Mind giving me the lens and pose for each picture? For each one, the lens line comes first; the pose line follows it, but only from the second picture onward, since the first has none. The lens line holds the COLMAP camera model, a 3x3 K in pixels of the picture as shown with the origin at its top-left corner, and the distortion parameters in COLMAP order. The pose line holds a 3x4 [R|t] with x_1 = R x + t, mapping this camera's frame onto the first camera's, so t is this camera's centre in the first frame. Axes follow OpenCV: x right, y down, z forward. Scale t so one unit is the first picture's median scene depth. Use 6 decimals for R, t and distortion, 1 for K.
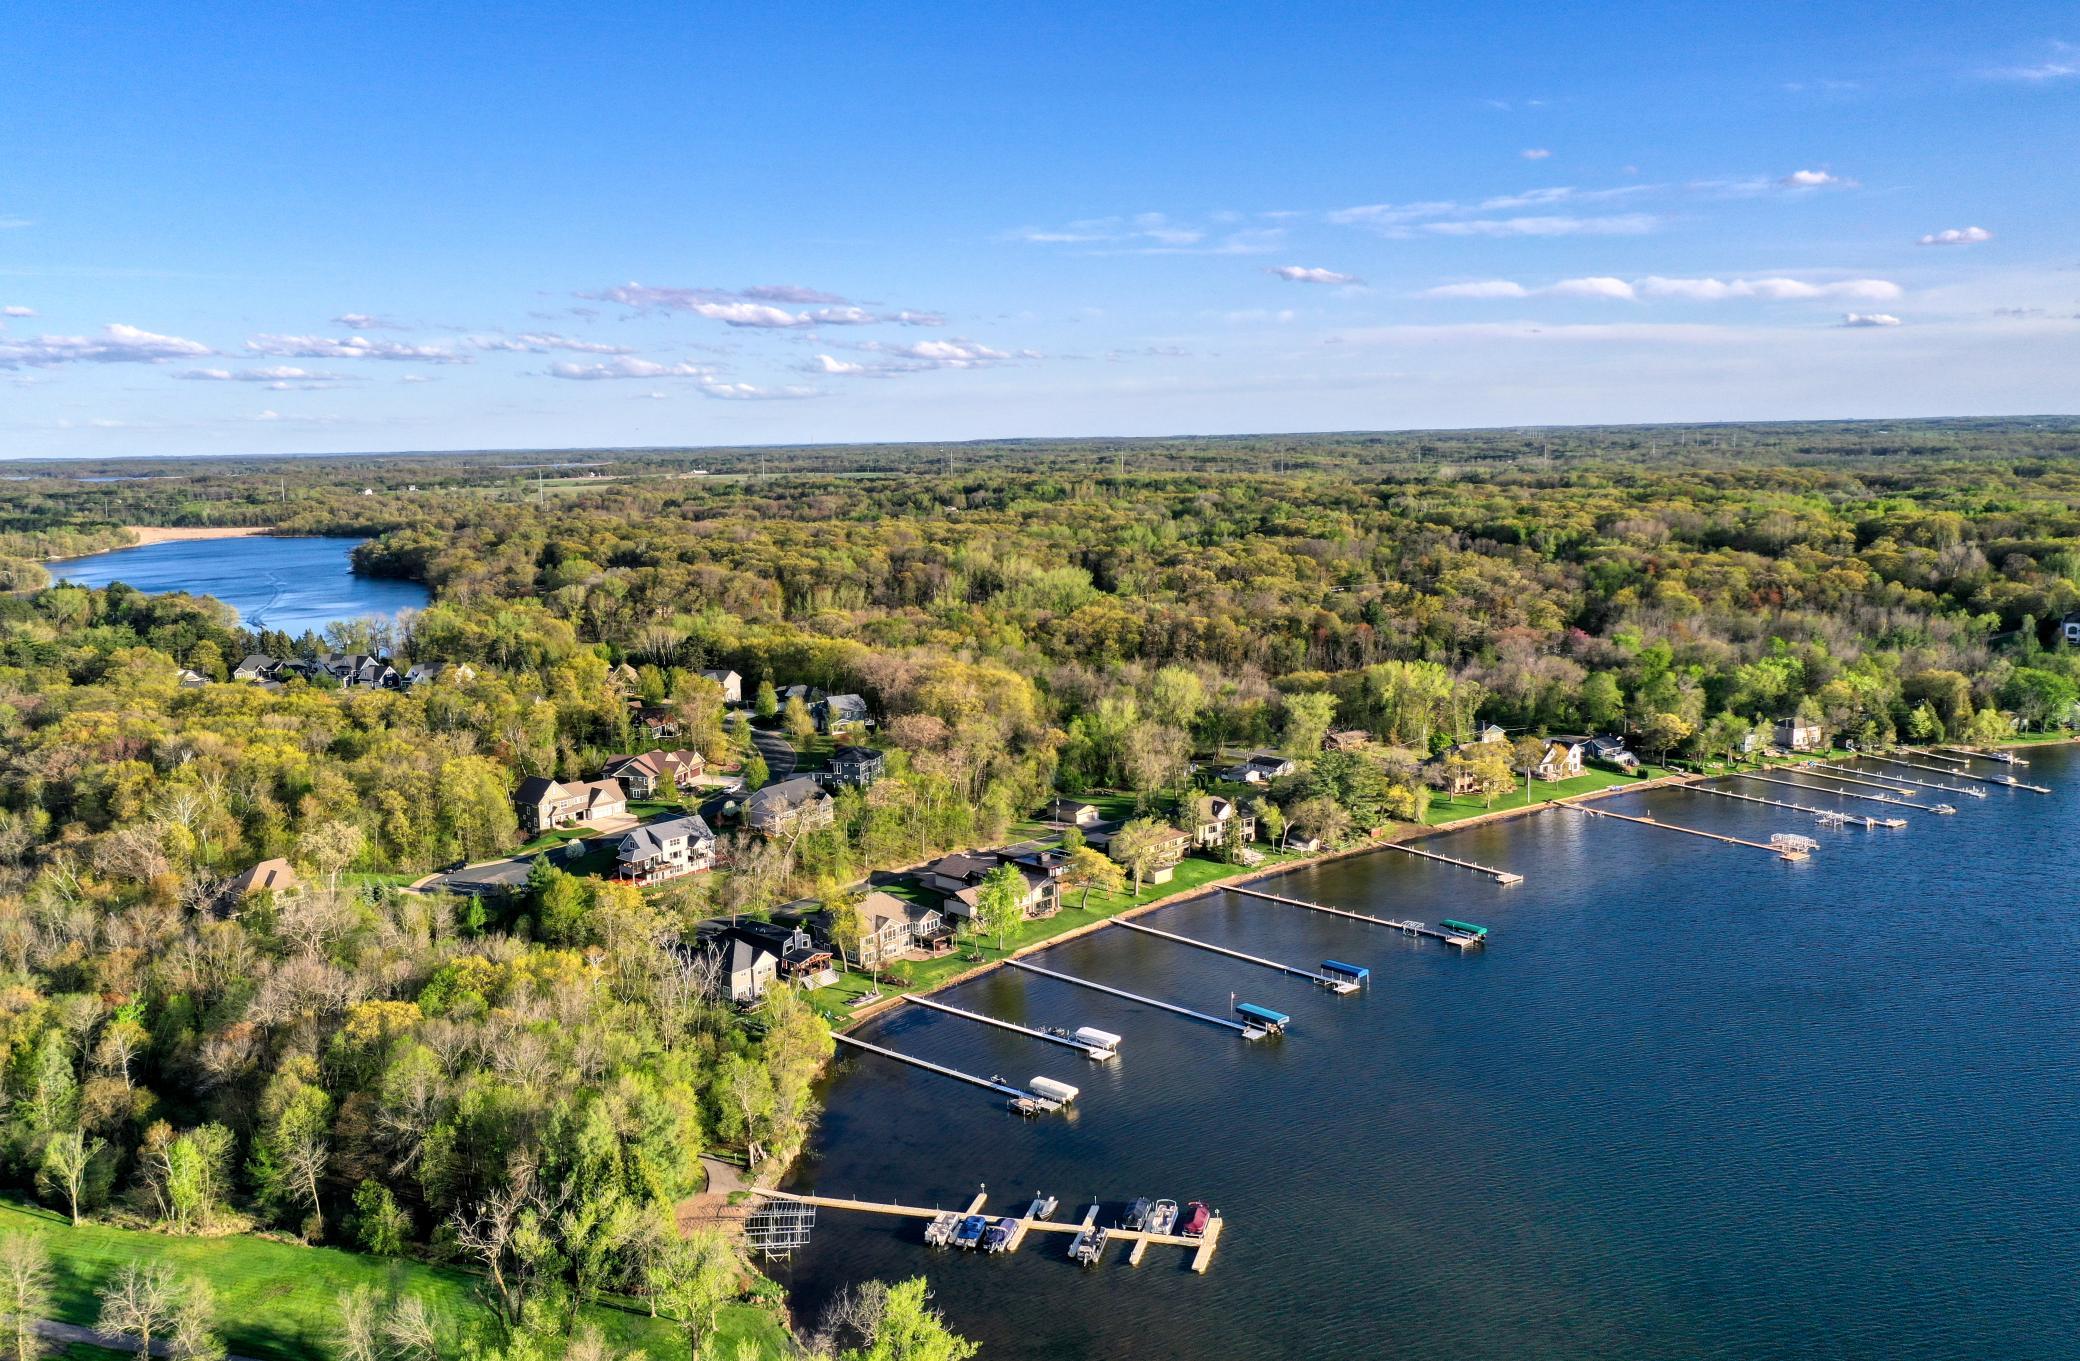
lens RADIAL K [[1690.9, 0, 1053.4], [0, 1690.9, 697.1], [0, 0, 1]] dist [0.003890, 0.005407]
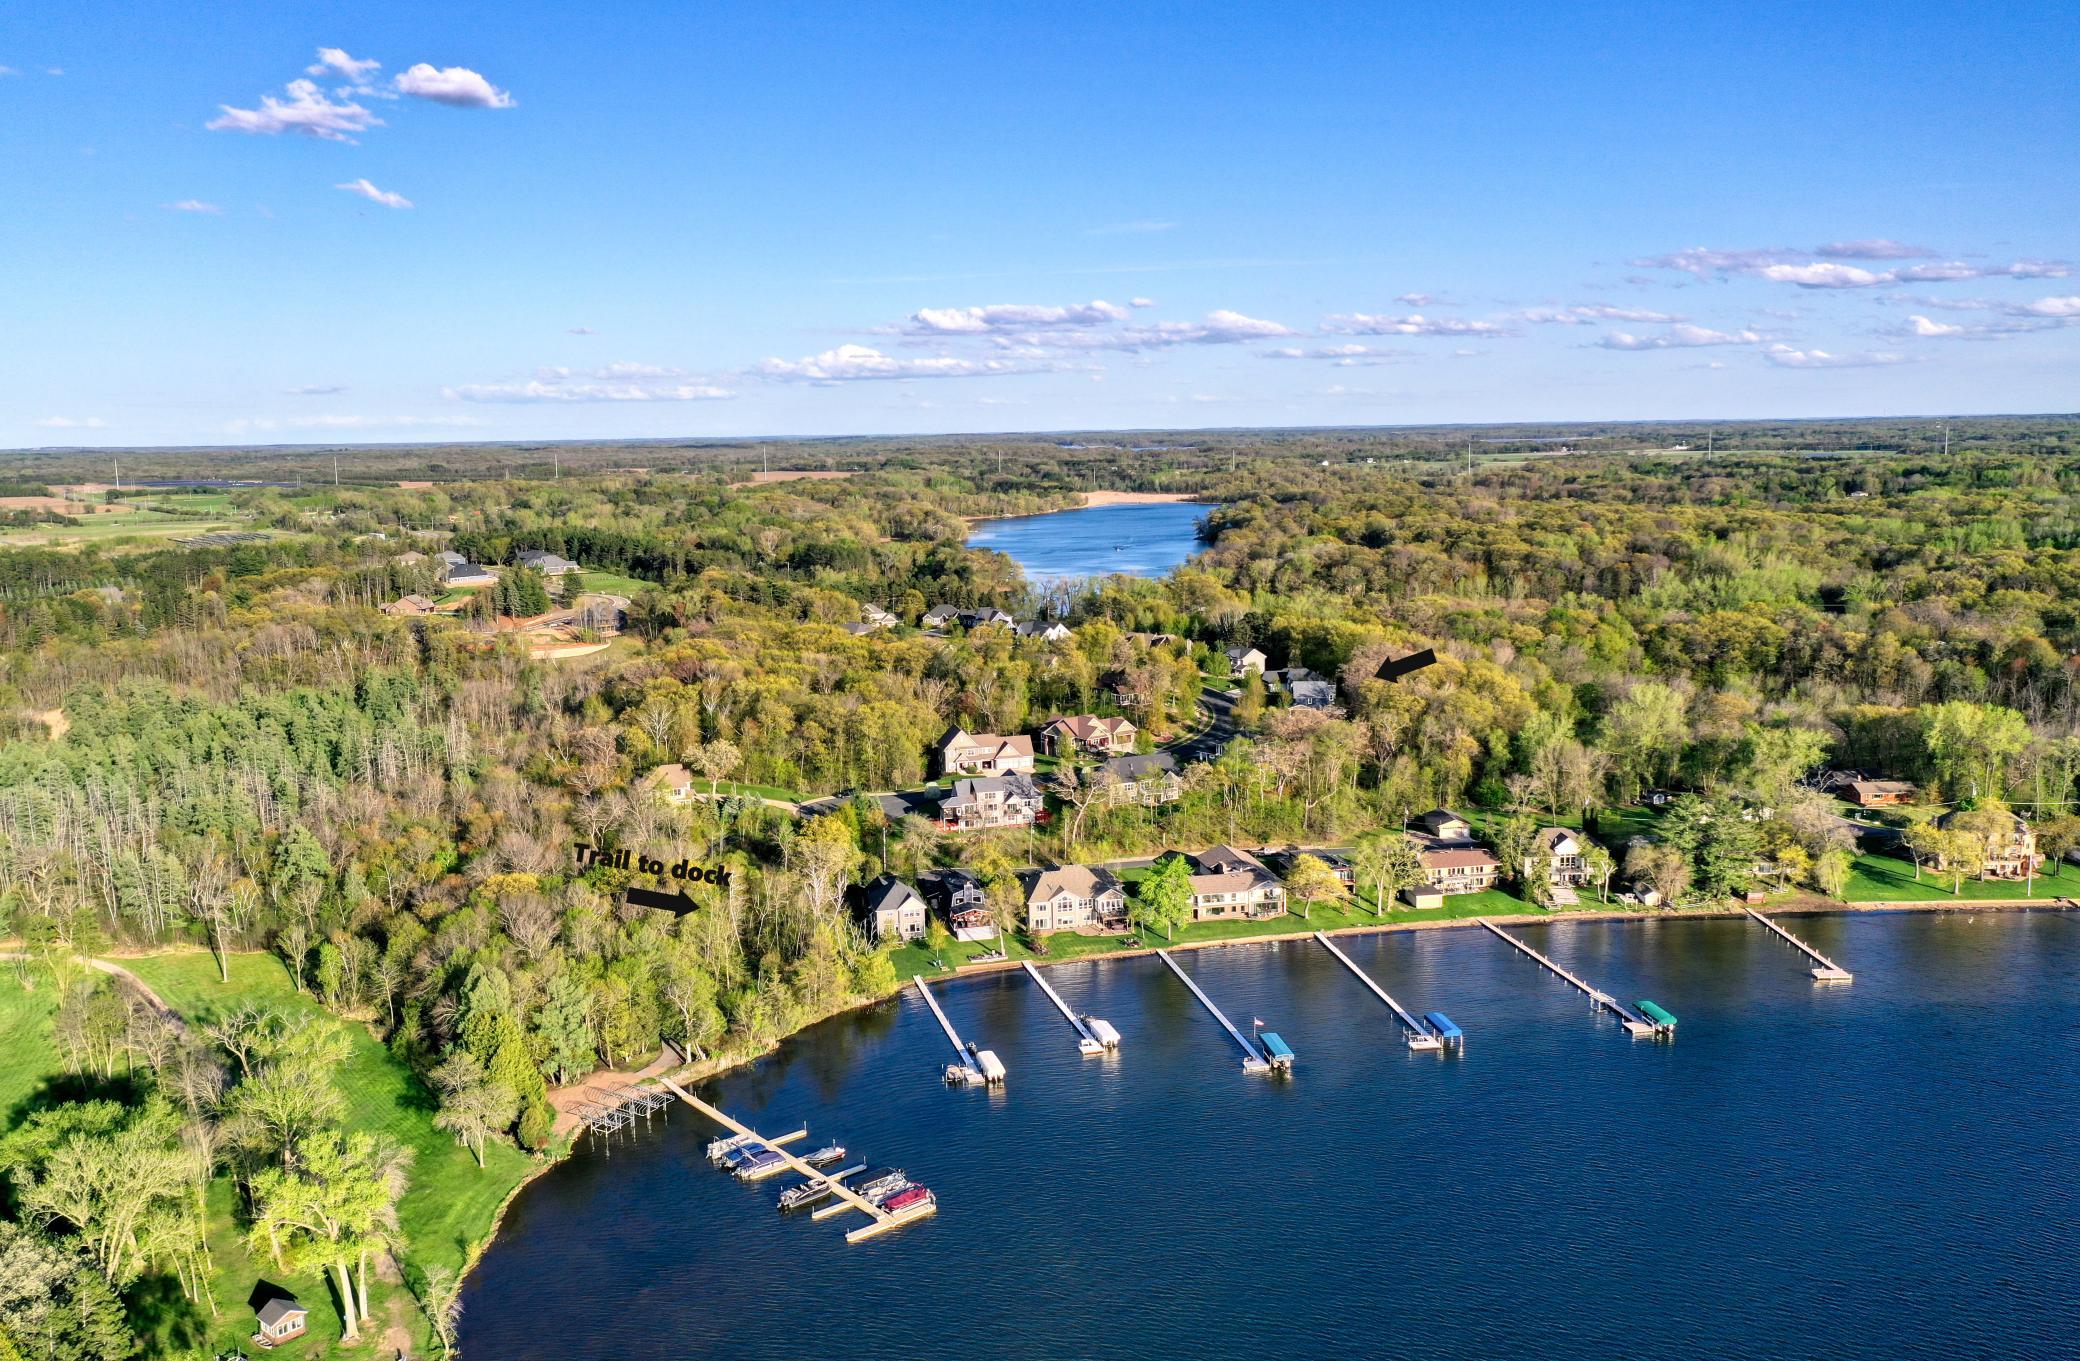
lens RADIAL K [[1690.9, 0, 1021.8], [0, 1690.9, 689.9], [0, 0, 1]] dist [0.003890, 0.005407]
pose [[0.814859, 0.093821, -0.572017, 0.289324], [-0.087068, 0.995429, 0.039237, -0.018953], [0.573083, 0.017831, 0.819303, 0.079126]]
